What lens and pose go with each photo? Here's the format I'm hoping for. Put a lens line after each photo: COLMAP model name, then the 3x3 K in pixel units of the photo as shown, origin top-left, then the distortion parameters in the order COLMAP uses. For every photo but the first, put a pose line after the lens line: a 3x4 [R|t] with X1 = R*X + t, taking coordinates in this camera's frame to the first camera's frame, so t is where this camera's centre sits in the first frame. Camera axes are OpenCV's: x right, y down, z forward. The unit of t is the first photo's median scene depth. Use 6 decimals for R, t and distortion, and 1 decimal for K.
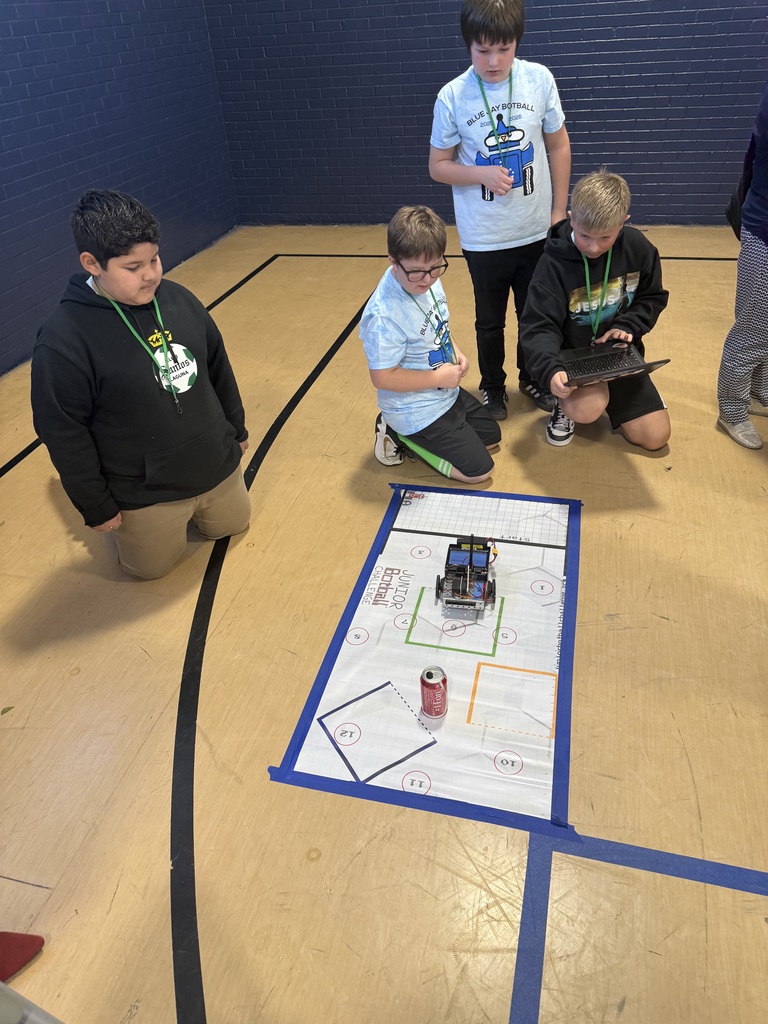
lens RADIAL K [[734.0, 0, 384.7], [0, 734.0, 469.5], [0, 0, 1]] dist [0.003208, -0.001735]
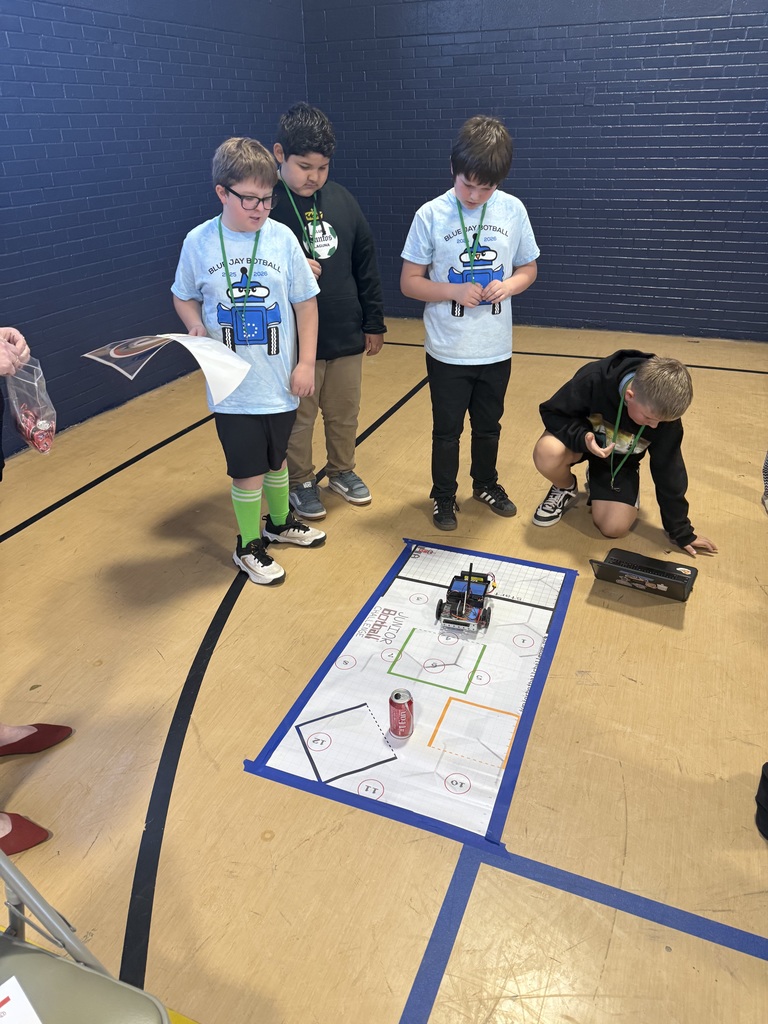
lens RADIAL K [[734.0, 0, 384.7], [0, 734.0, 469.5], [0, 0, 1]] dist [0.003208, -0.001735]
pose [[0.990013, 0.094493, -0.104617, 0.120349], [-0.106904, 0.986979, -0.120186, 0.075217], [0.091898, 0.130170, 0.987224, -0.133626]]
